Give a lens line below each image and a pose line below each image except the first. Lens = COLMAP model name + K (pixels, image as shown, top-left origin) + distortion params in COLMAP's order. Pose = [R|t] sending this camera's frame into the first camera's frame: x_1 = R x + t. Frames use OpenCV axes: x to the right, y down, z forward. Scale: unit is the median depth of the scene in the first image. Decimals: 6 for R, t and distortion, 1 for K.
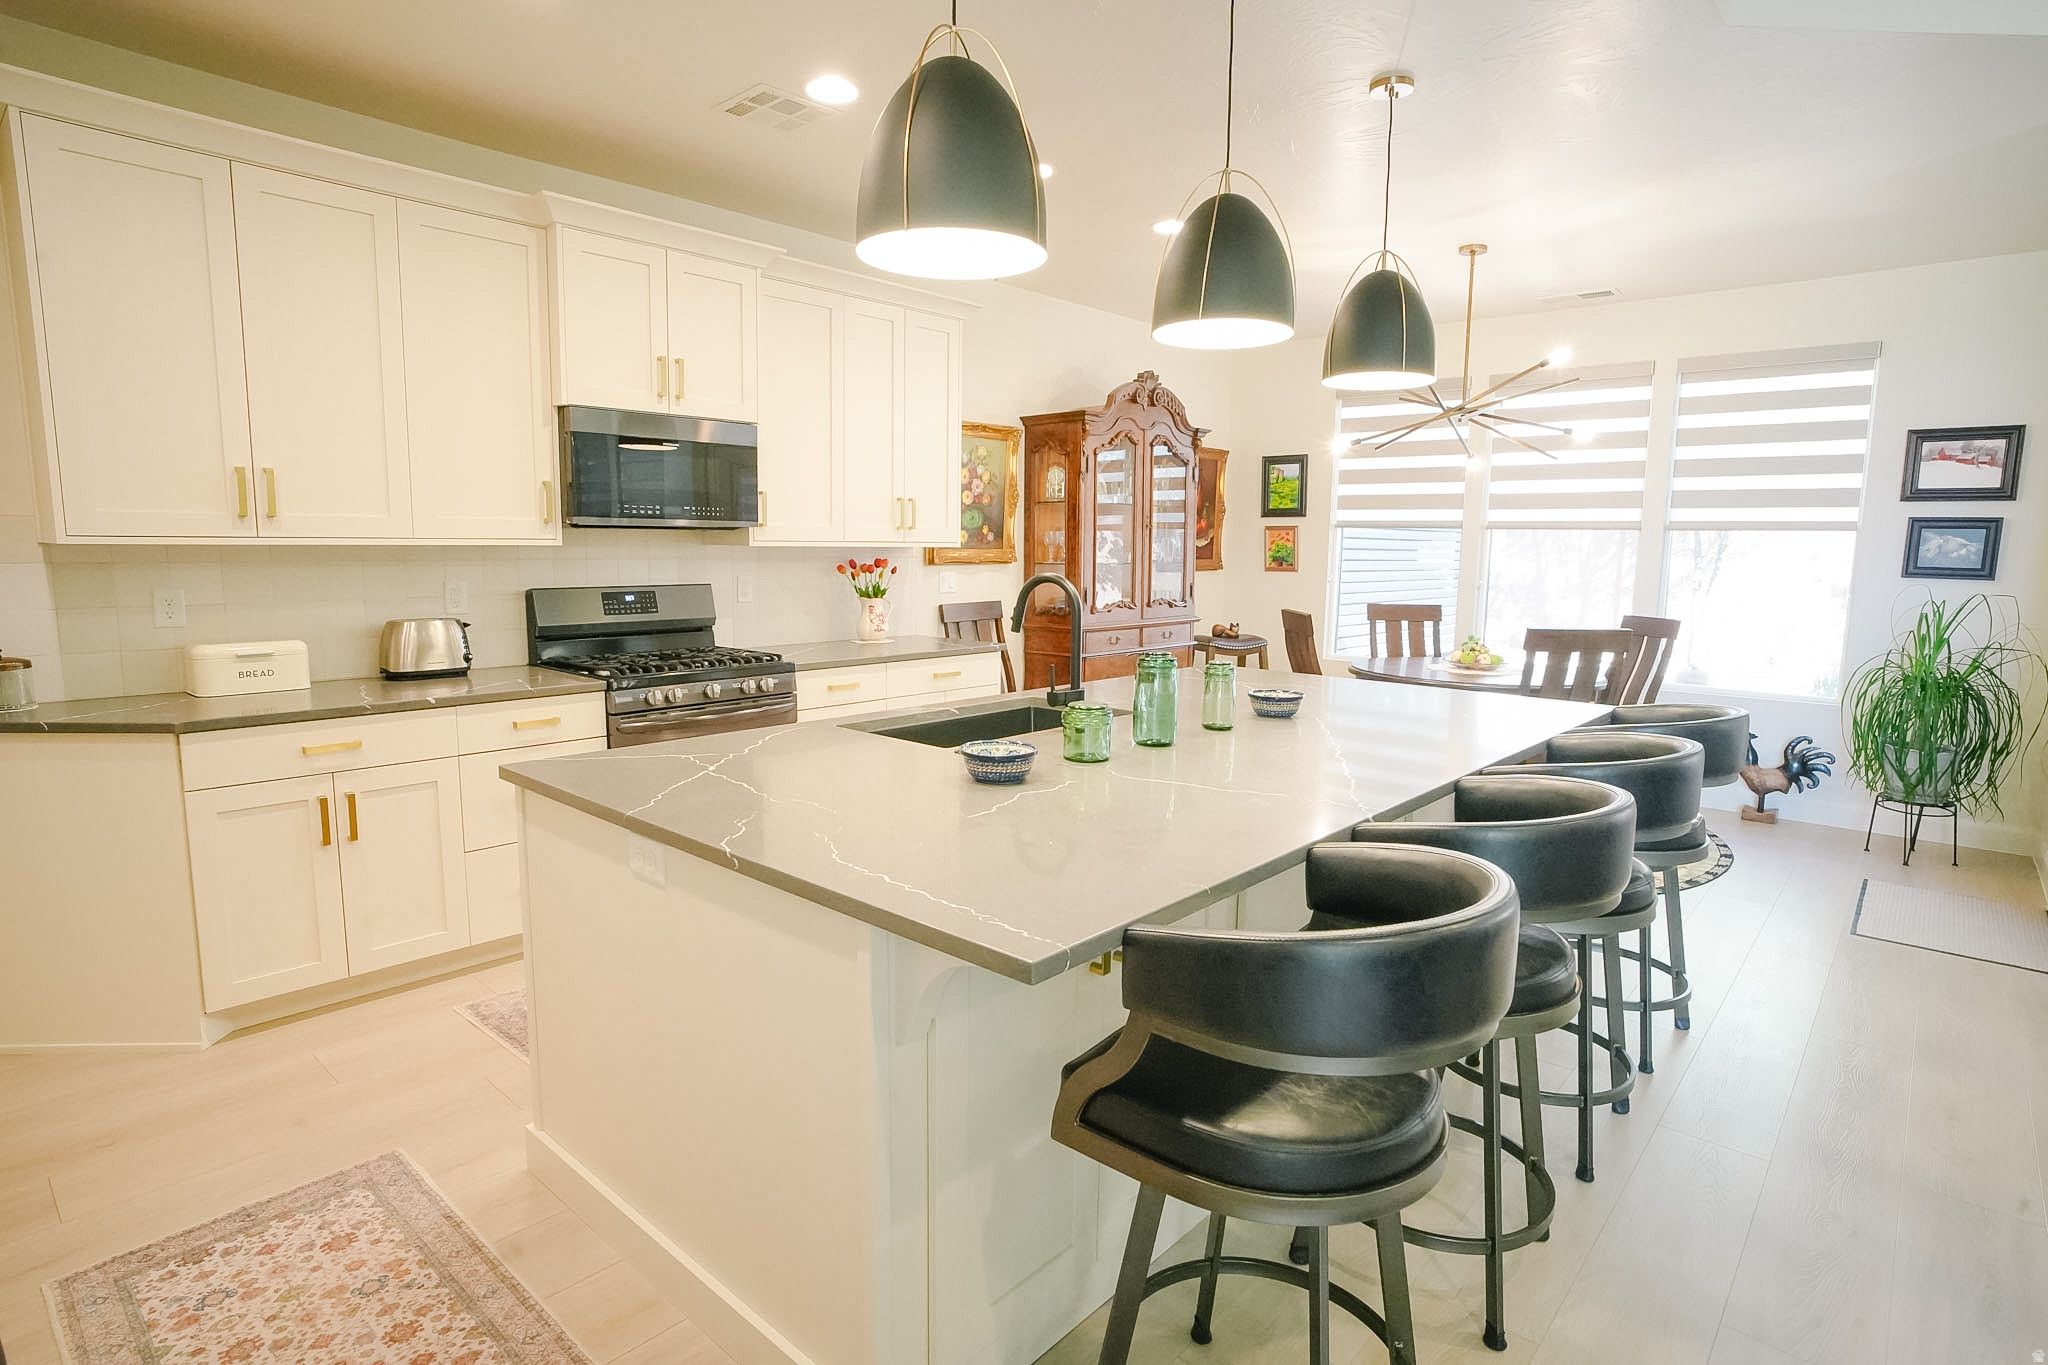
lens RADIAL K [[1063.5, 0, 1026.3], [0, 1063.5, 684.3], [0, 0, 1]] dist [-0.039912, 0.019134]
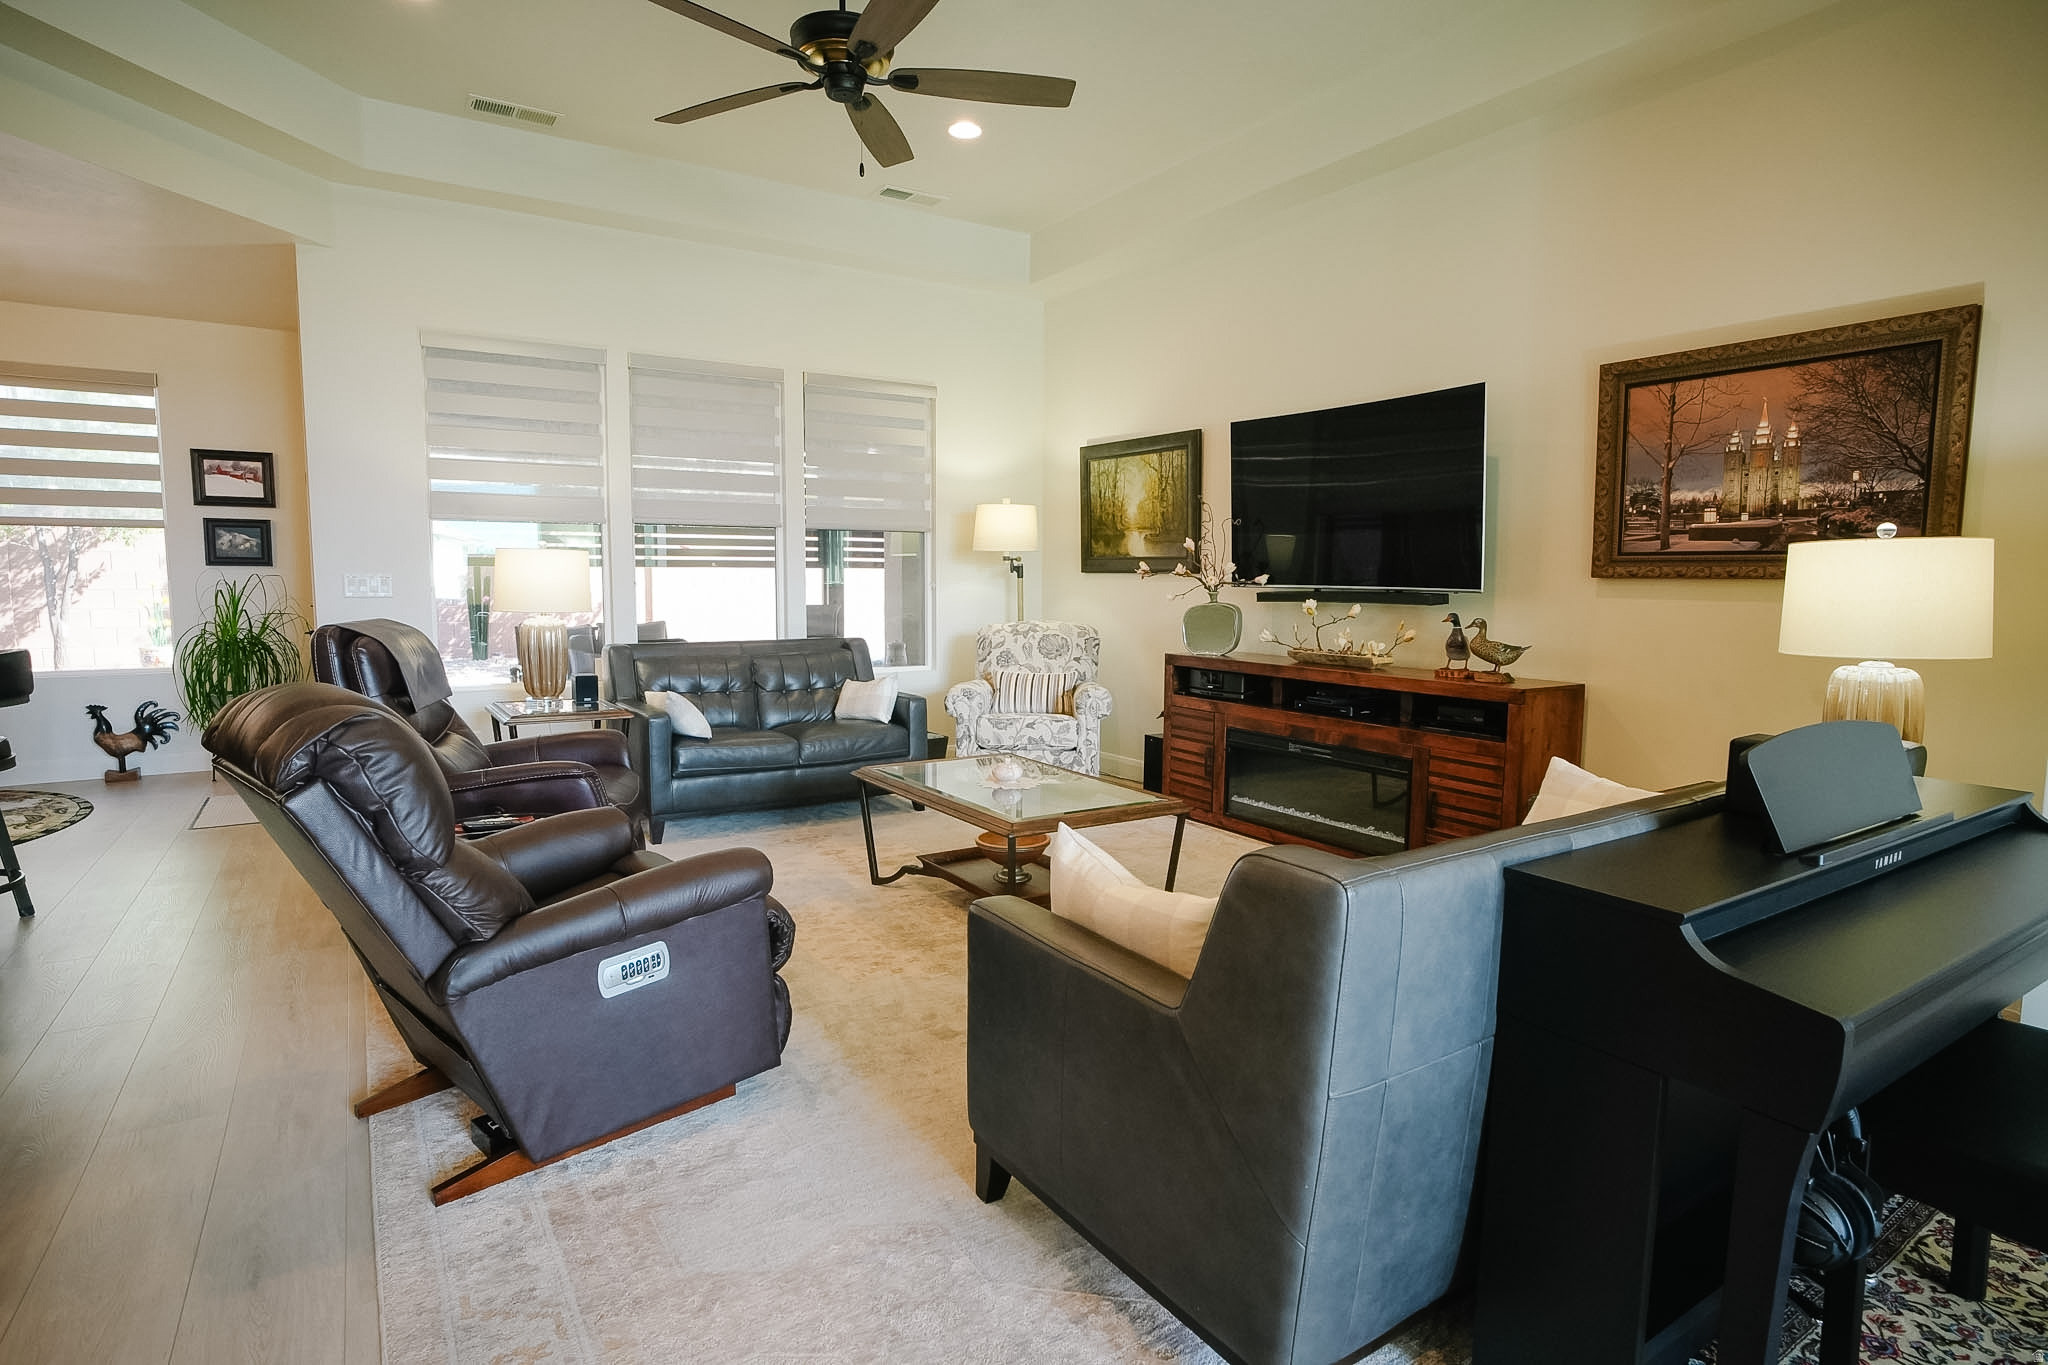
lens RADIAL K [[1063.5, 0, 1012.5], [0, 1063.5, 677.2], [0, 0, 1]] dist [-0.039912, 0.019134]
pose [[0.281360, -0.104875, 0.953854, -0.105983], [0.130314, 0.988978, 0.070298, 0.069239], [-0.950713, 0.104521, 0.291925, -0.280480]]
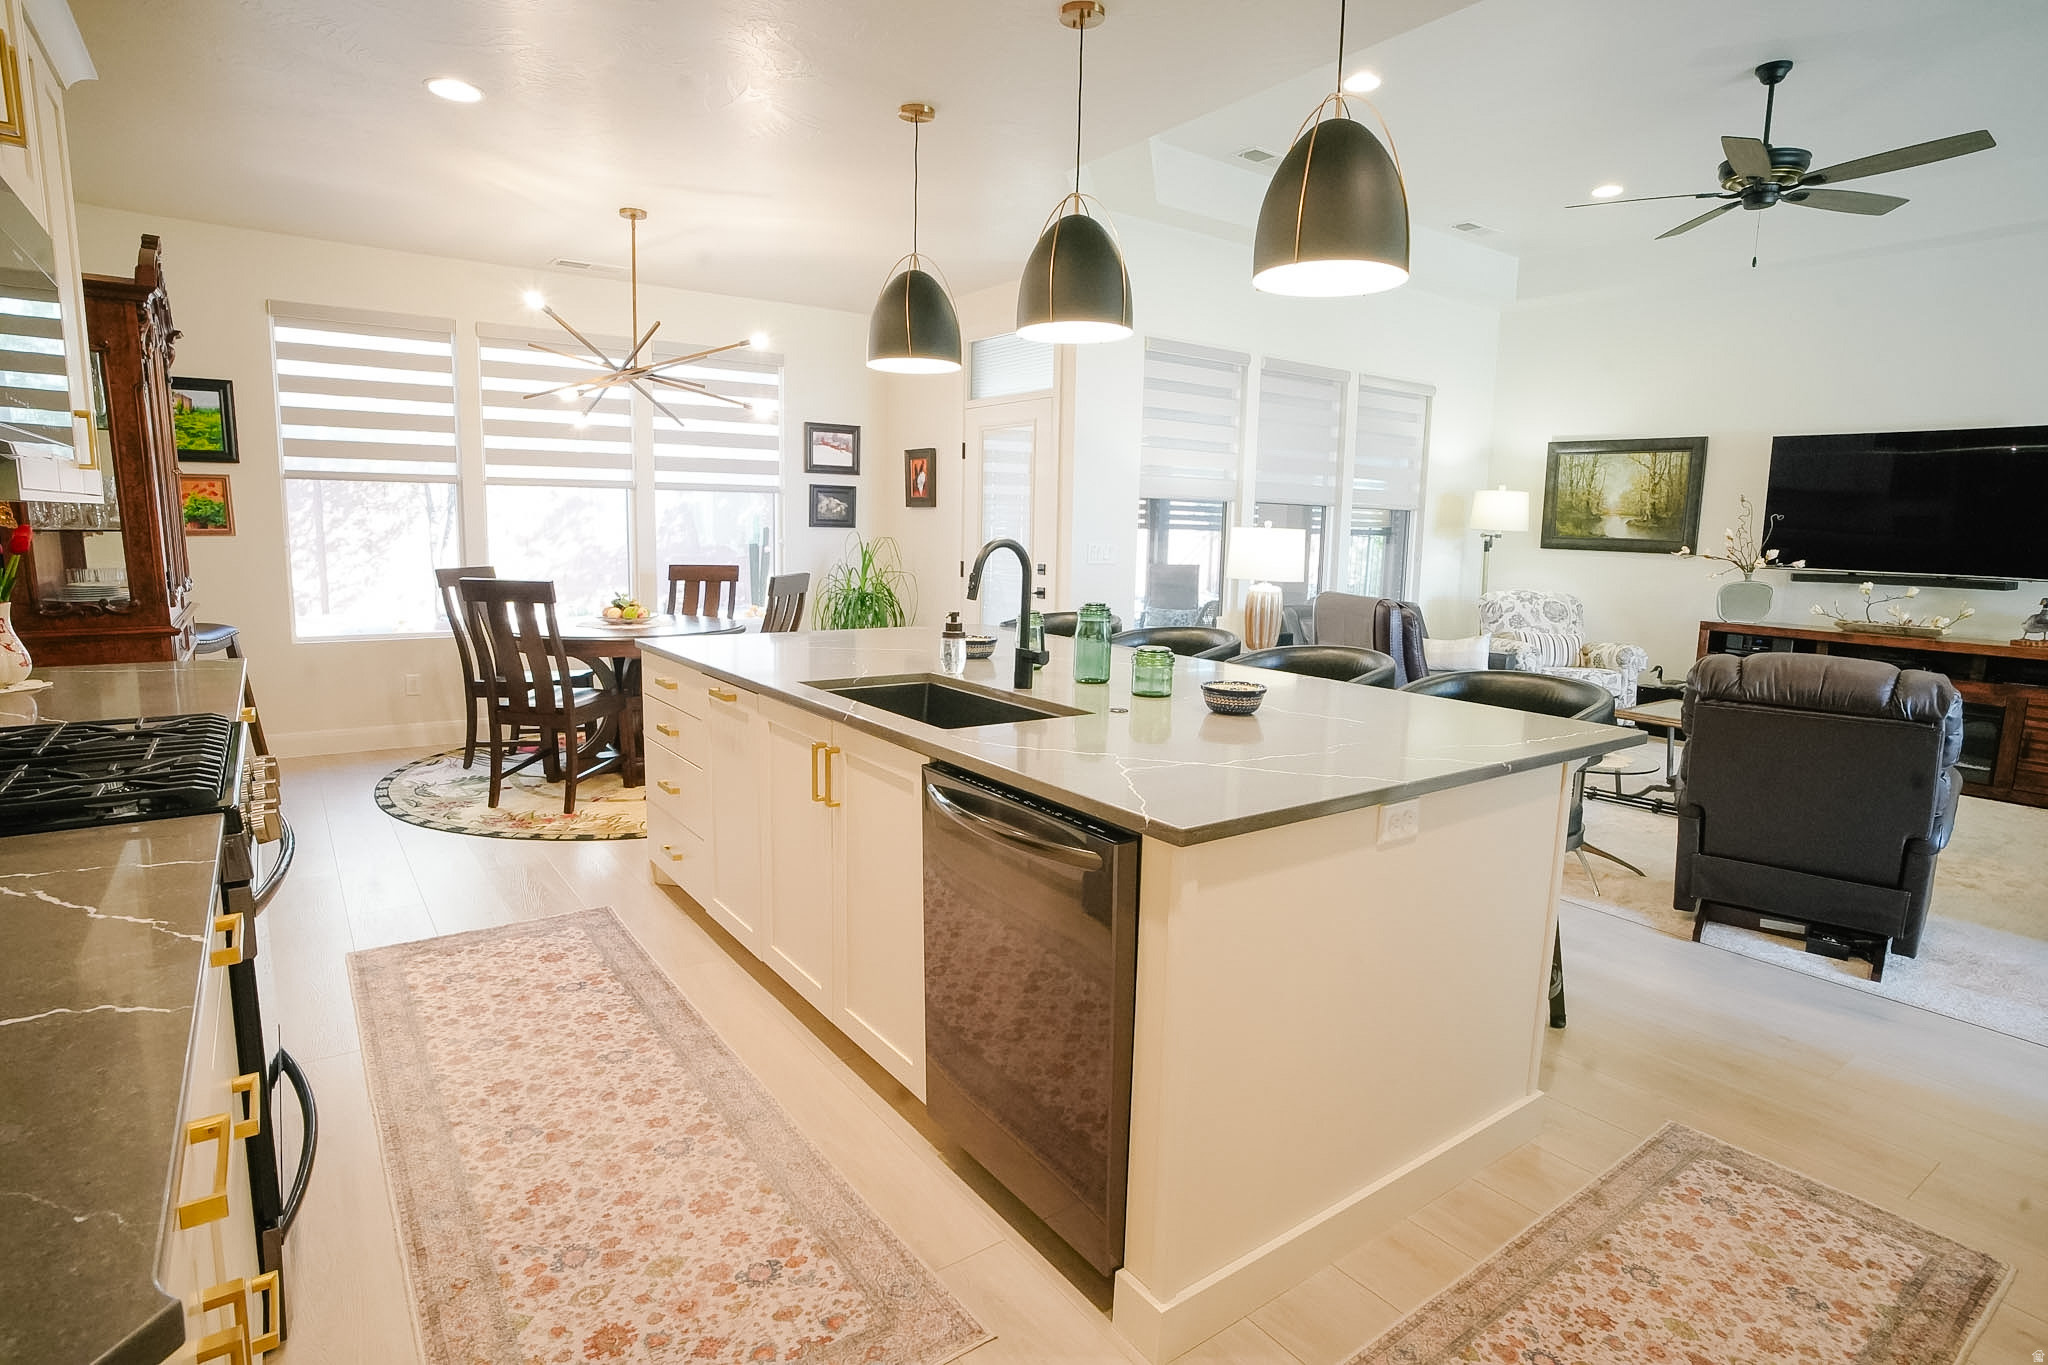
lens RADIAL K [[1063.5, 0, 1028.3], [0, 1063.5, 681.5], [0, 0, 1]] dist [-0.039912, 0.019134]
pose [[0.221091, -0.155233, 0.962820, -0.506482], [0.112933, 0.984685, 0.132826, -0.054203], [-0.968692, 0.079367, 0.235235, 0.395803]]
